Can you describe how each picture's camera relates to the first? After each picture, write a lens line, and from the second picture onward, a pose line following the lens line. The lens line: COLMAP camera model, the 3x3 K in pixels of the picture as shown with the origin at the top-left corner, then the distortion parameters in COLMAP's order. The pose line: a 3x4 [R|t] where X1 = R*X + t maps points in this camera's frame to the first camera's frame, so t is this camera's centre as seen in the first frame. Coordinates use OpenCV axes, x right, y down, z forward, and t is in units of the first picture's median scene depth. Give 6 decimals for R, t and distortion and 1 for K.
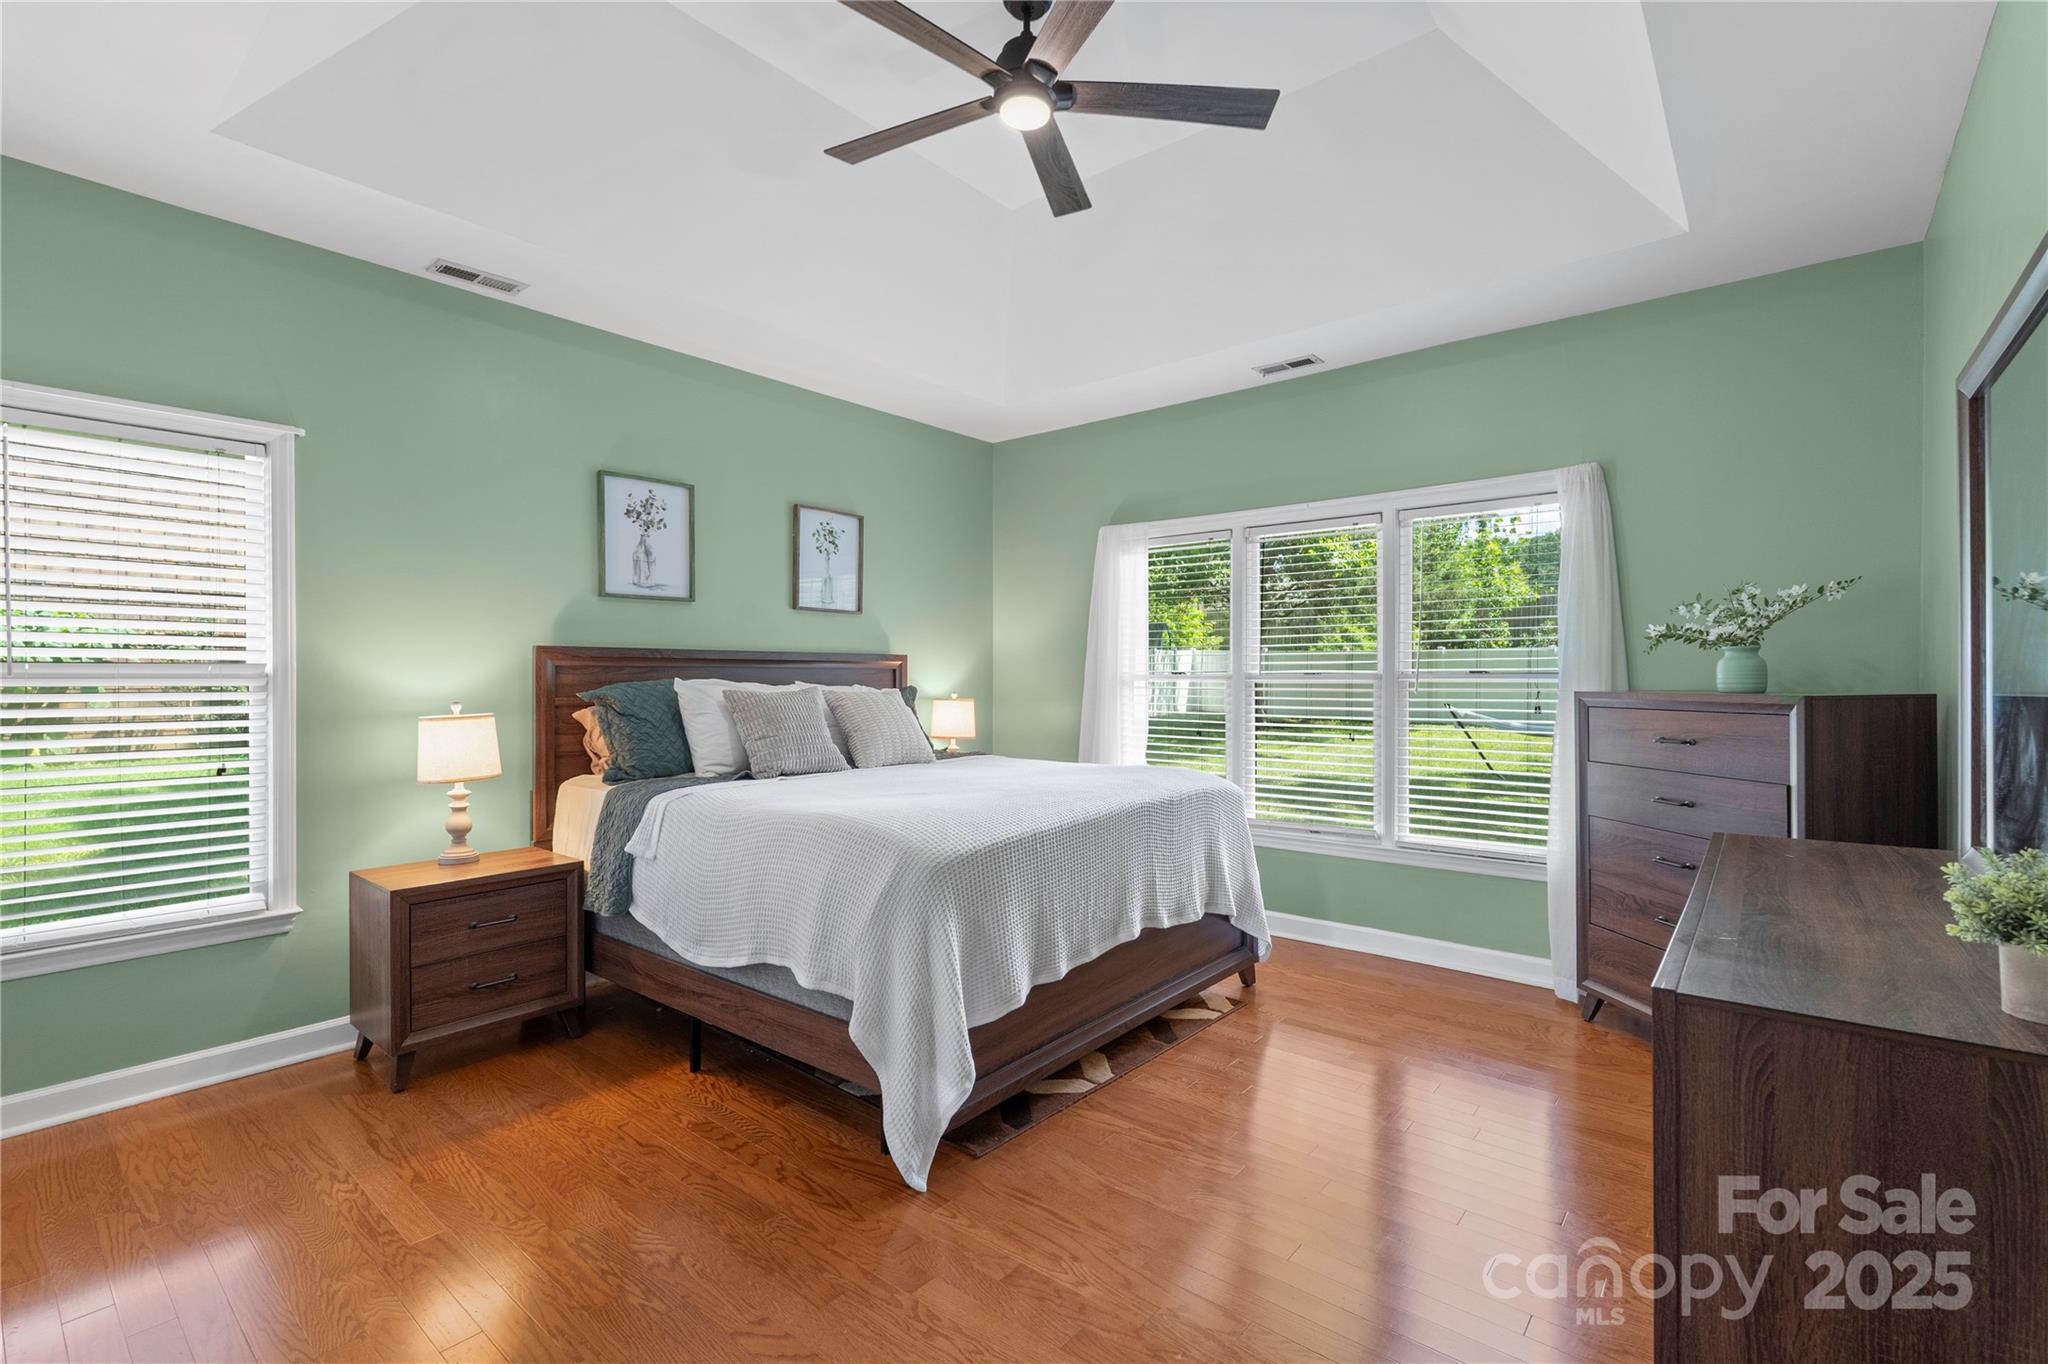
lens RADIAL K [[915.3, 0, 1020.8], [0, 915.3, 679.5], [0, 0, 1]] dist [-0.004145, 0.000746]
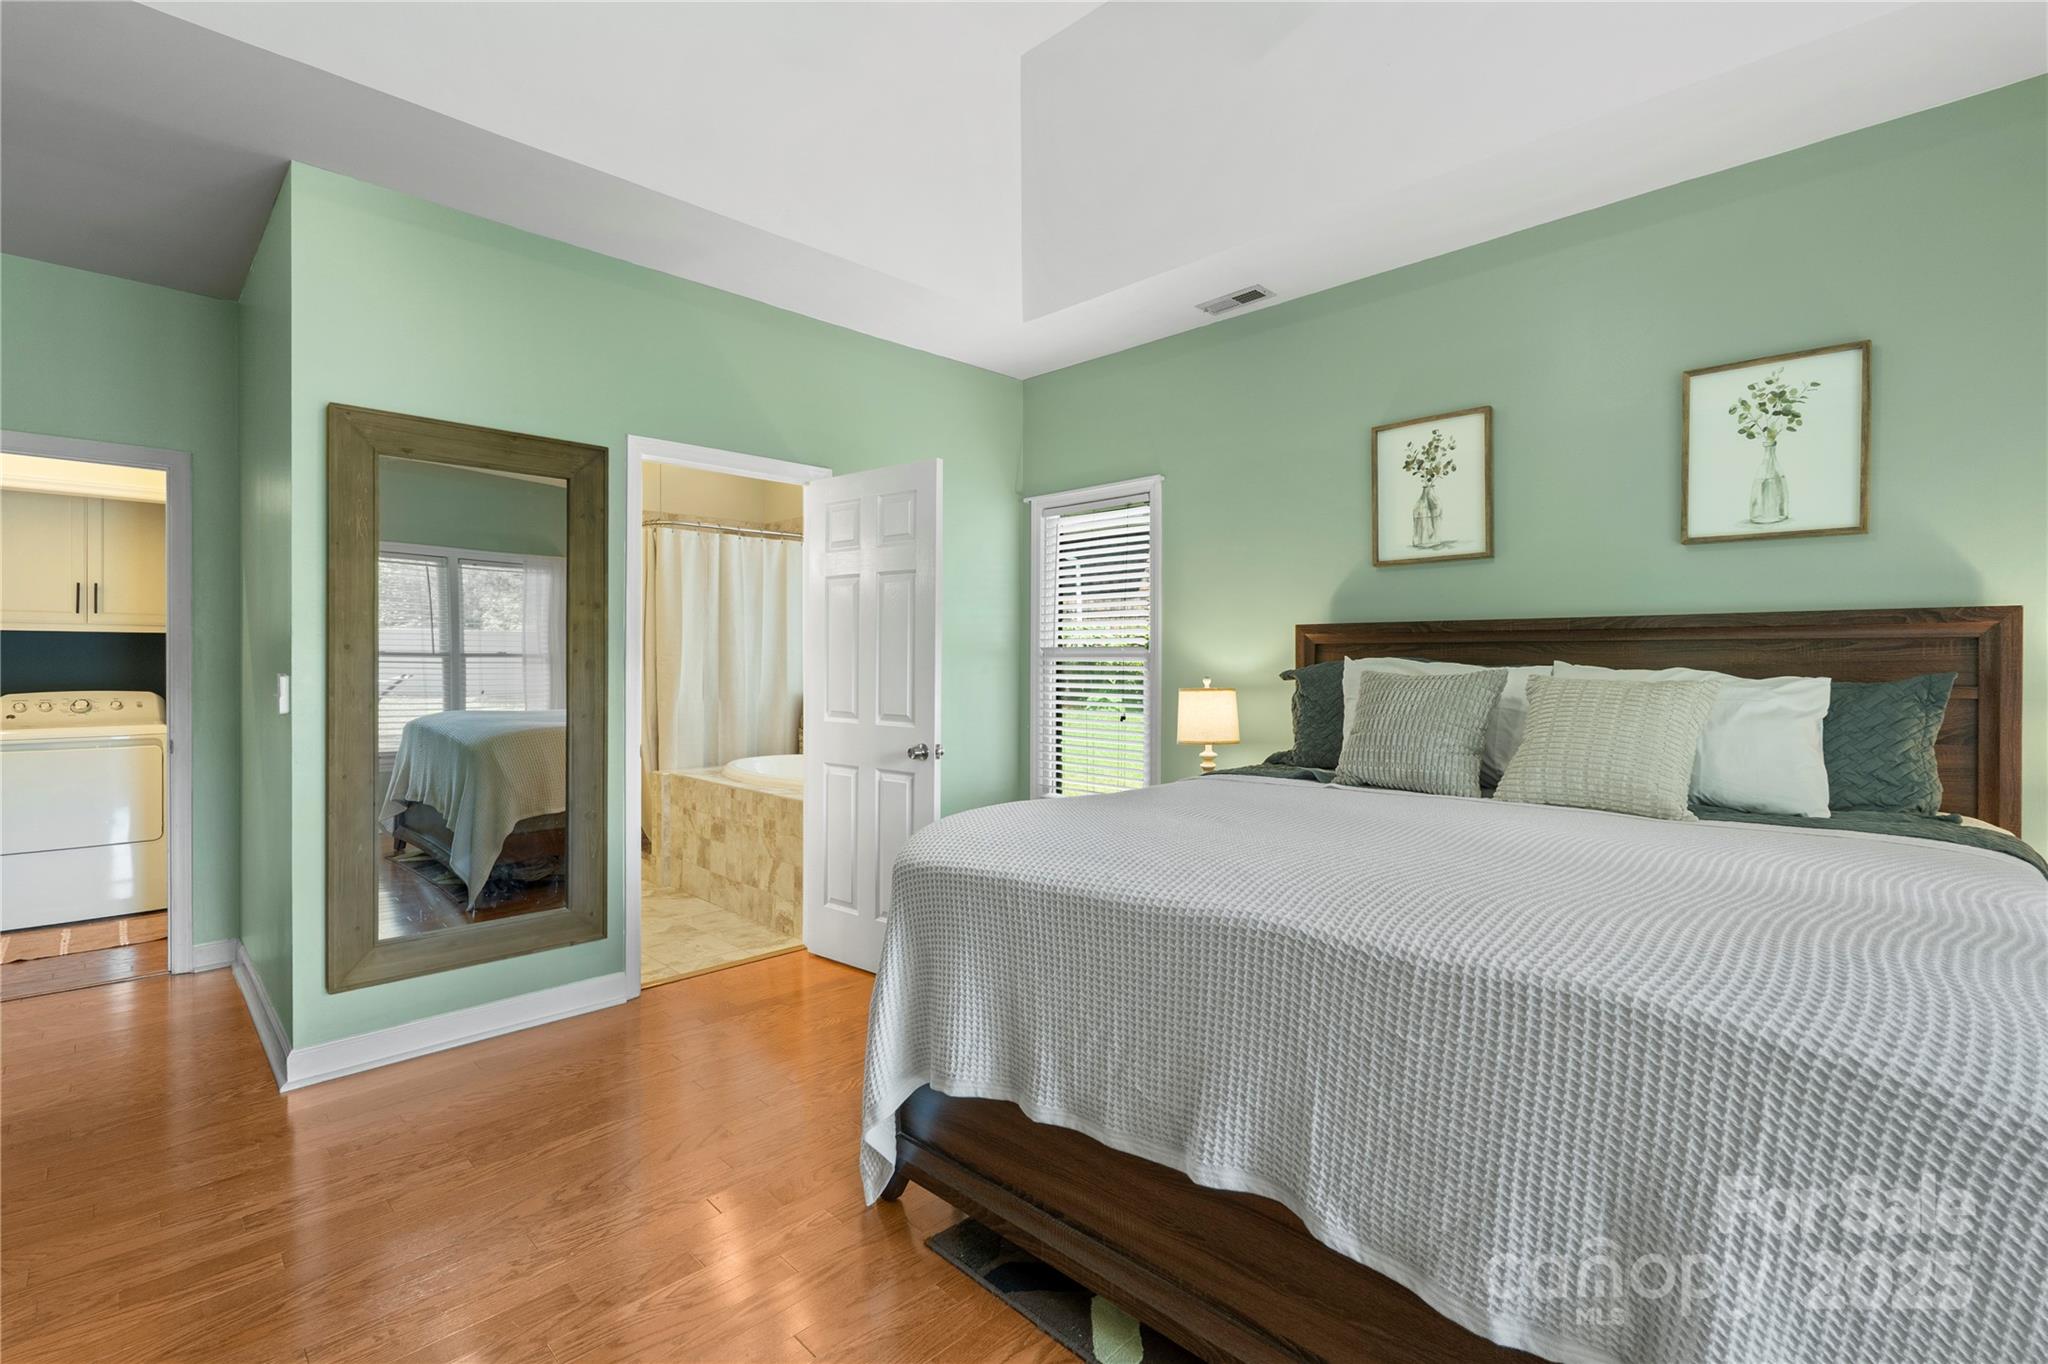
lens RADIAL K [[915.3, 0, 1014.3], [0, 915.3, 650.6], [0, 0, 1]] dist [-0.004145, 0.000746]
pose [[-0.073675, -0.005721, -0.997266, 0.464746], [-0.000239, 0.999984, -0.005719, -0.001464], [0.997282, -0.000183, -0.073675, 0.693343]]
